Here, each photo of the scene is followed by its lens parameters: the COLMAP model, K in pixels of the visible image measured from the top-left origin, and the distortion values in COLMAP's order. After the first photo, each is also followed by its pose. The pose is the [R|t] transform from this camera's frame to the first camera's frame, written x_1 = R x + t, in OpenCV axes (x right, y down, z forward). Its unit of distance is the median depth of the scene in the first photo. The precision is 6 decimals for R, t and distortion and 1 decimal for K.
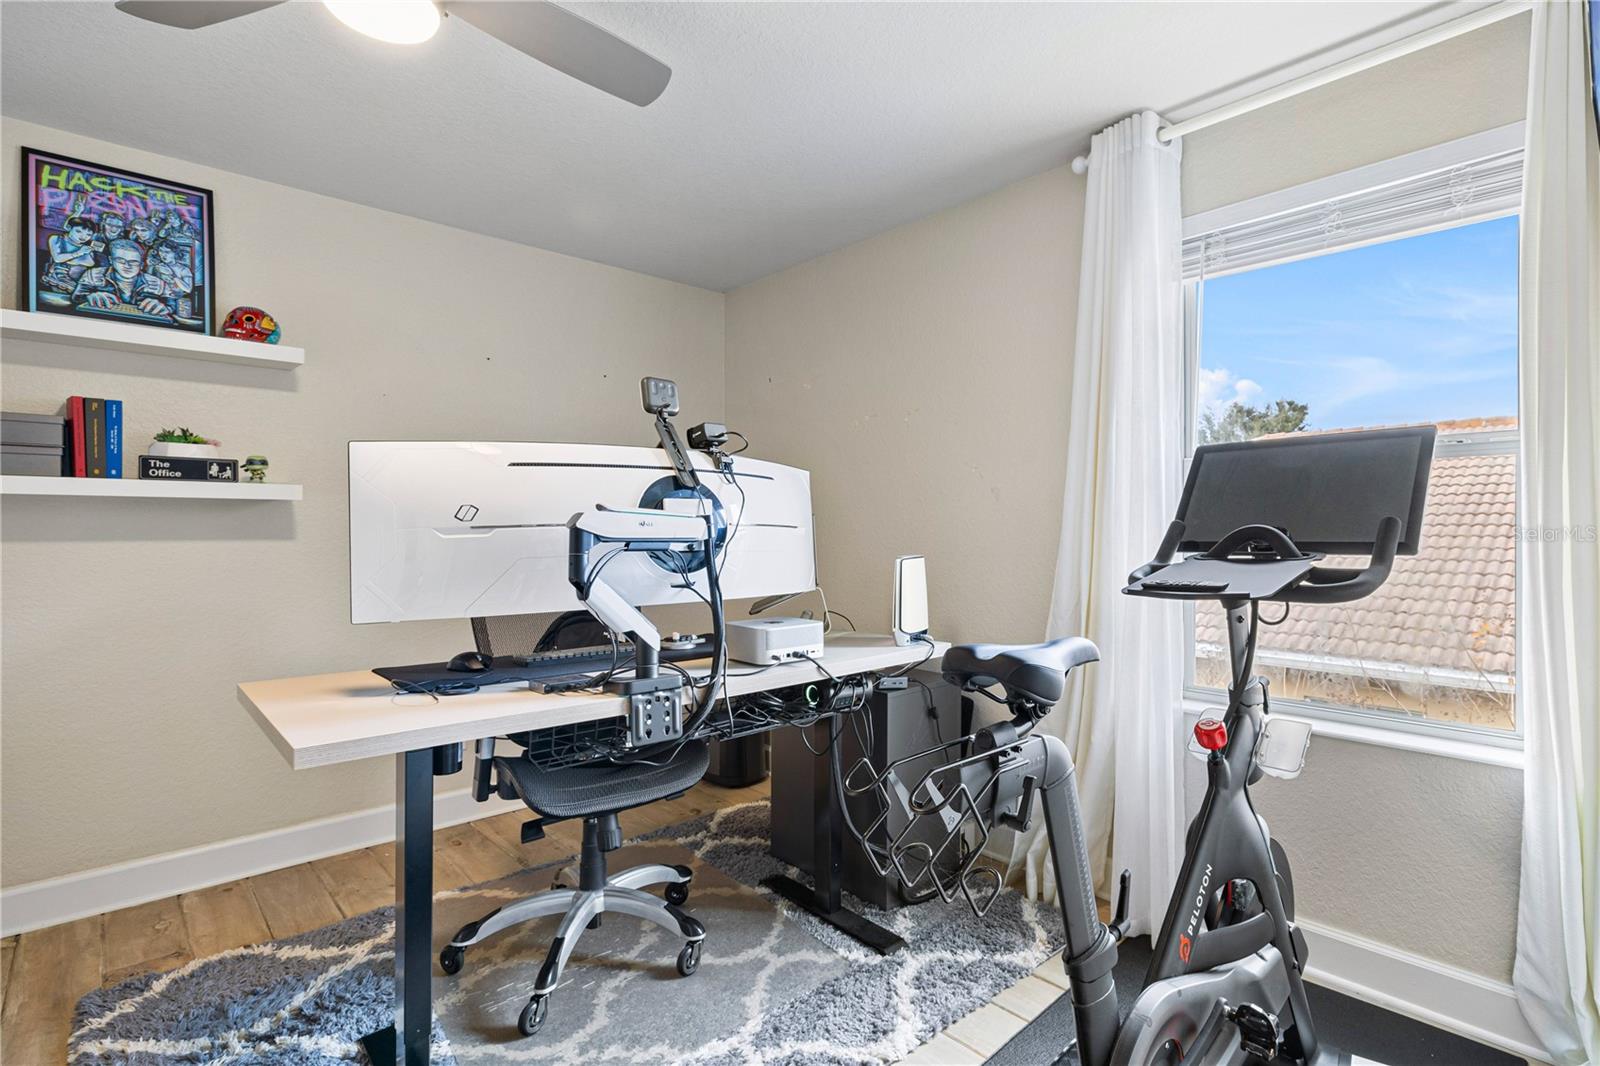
lens RADIAL K [[777.3, 0, 910.2], [0, 777.3, 529.3], [0, 0, 1]] dist [-0.002839, 0.000345]
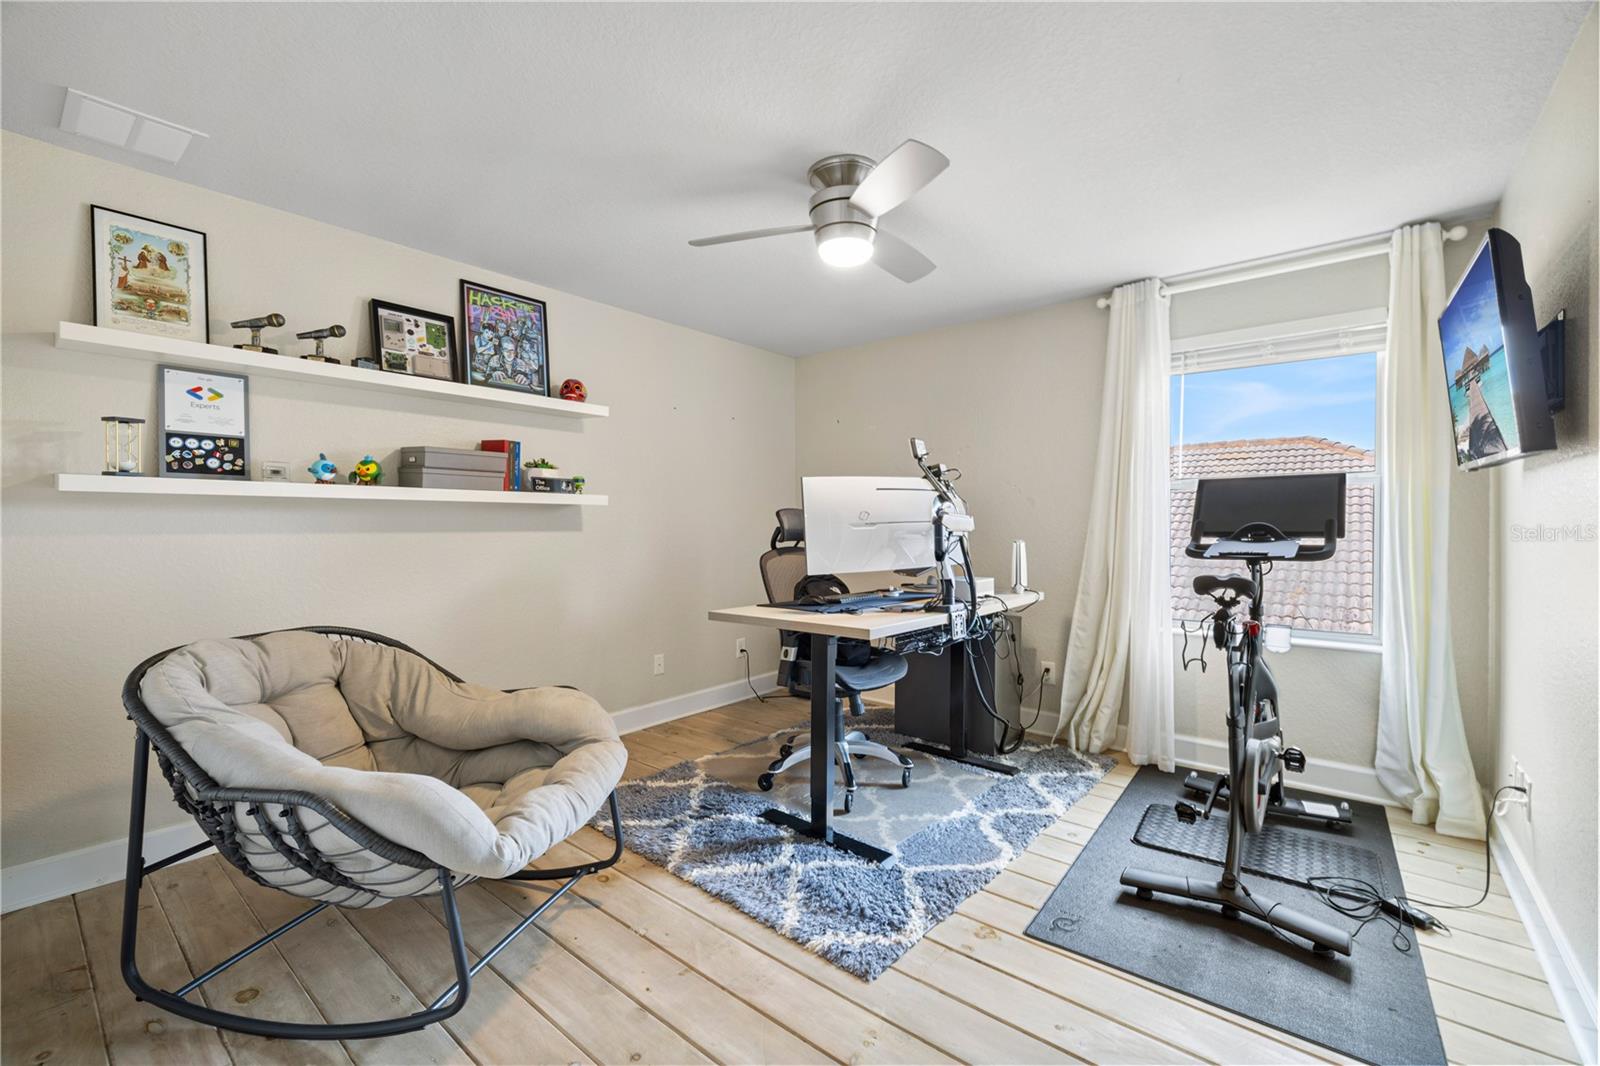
lens RADIAL K [[664.4, 0, 801.2], [0, 664.4, 527.0], [0, 0, 1]] dist [-0.002488, 0.000252]
pose [[0.997515, 0.001229, 0.070441, -0.548011], [-0.001478, 0.999993, 0.003481, 0.000530], [-0.070436, -0.003576, 0.997510, -0.380836]]
